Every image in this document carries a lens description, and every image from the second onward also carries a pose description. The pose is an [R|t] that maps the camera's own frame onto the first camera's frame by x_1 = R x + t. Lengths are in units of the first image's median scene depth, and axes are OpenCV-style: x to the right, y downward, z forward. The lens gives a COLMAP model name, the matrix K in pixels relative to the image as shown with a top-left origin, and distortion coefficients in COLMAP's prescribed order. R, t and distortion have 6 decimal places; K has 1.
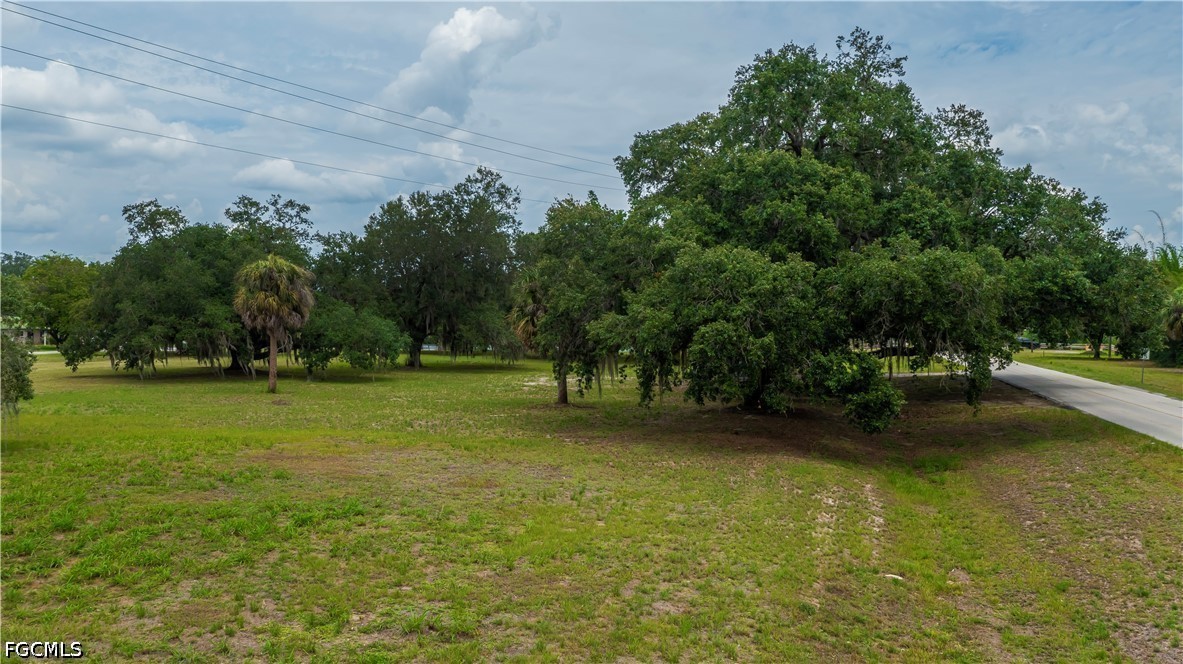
lens RADIAL K [[938.1, 0, 592.3], [0, 938.1, 333.0], [0, 0, 1]] dist [-0.016236, 0.008698]
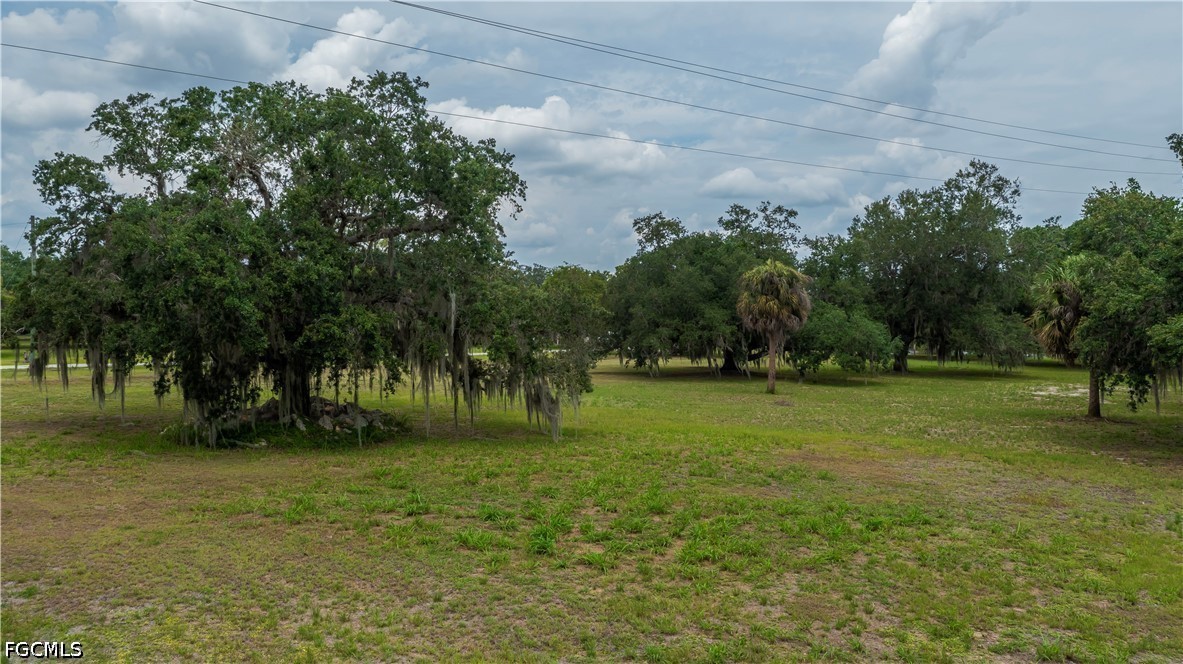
lens RADIAL K [[938.1, 0, 592.3], [0, 938.1, 333.0], [0, 0, 1]] dist [-0.016236, 0.008698]
pose [[0.886540, 0.006166, -0.462610, -0.040487], [-0.007510, 0.999971, -0.001064, -0.000208], [0.462590, 0.004418, 0.886561, -0.008305]]
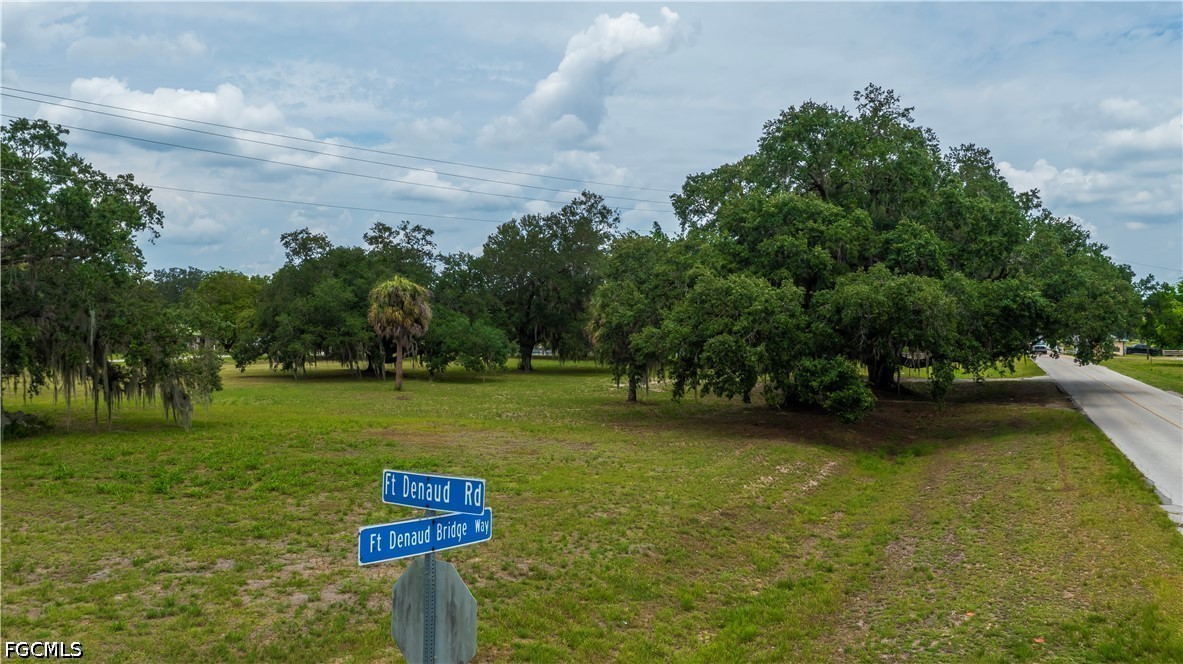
lens RADIAL K [[938.1, 0, 592.3], [0, 938.1, 333.0], [0, 0, 1]] dist [-0.016236, 0.008698]
pose [[0.990094, -0.000283, -0.140404, 0.078596], [-0.000474, 0.999986, -0.005353, -0.004149], [0.140404, 0.005367, 0.990080, -0.168223]]
